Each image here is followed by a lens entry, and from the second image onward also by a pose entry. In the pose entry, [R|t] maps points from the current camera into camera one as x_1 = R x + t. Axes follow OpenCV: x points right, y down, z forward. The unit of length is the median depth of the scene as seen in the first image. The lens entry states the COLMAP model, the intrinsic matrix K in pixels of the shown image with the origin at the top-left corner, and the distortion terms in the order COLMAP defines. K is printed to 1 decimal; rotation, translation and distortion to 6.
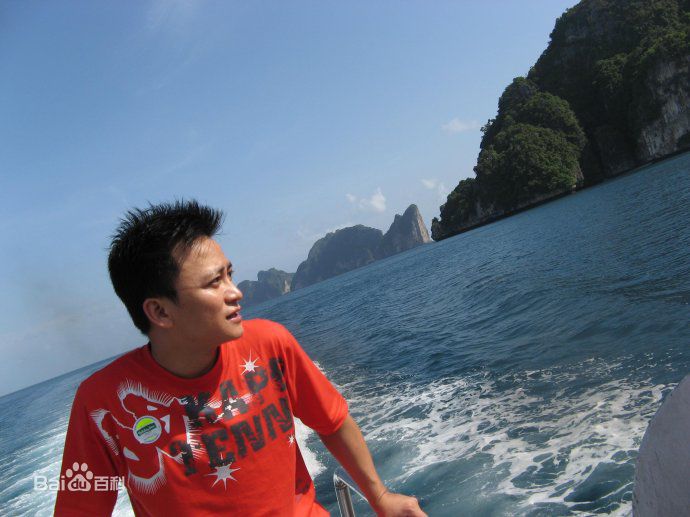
lens RADIAL K [[710.7, 0, 345.0], [0, 710.7, 258.5], [0, 0, 1]] dist [-0.109625, -0.009886]
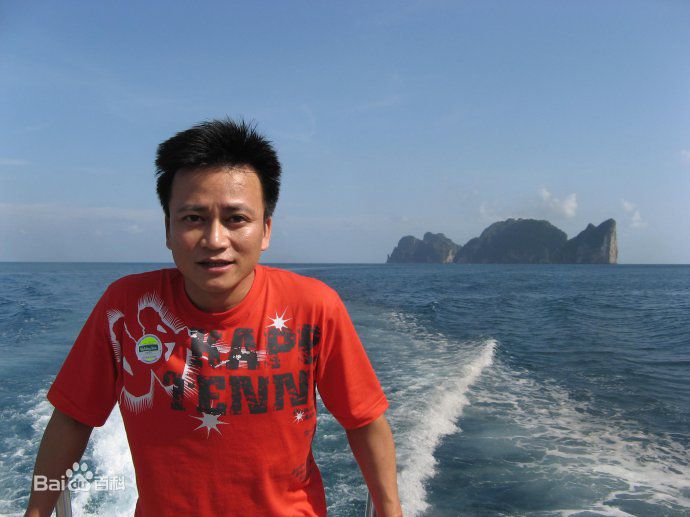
lens RADIAL K [[710.7, 0, 345.0], [0, 710.7, 258.5], [0, 0, 1]] dist [-0.109625, -0.009886]
pose [[0.908751, 0.341665, -0.239659, 0.139813], [-0.326949, 0.939739, 0.099976, -0.051173], [0.259375, -0.012497, 0.965696, 0.138359]]
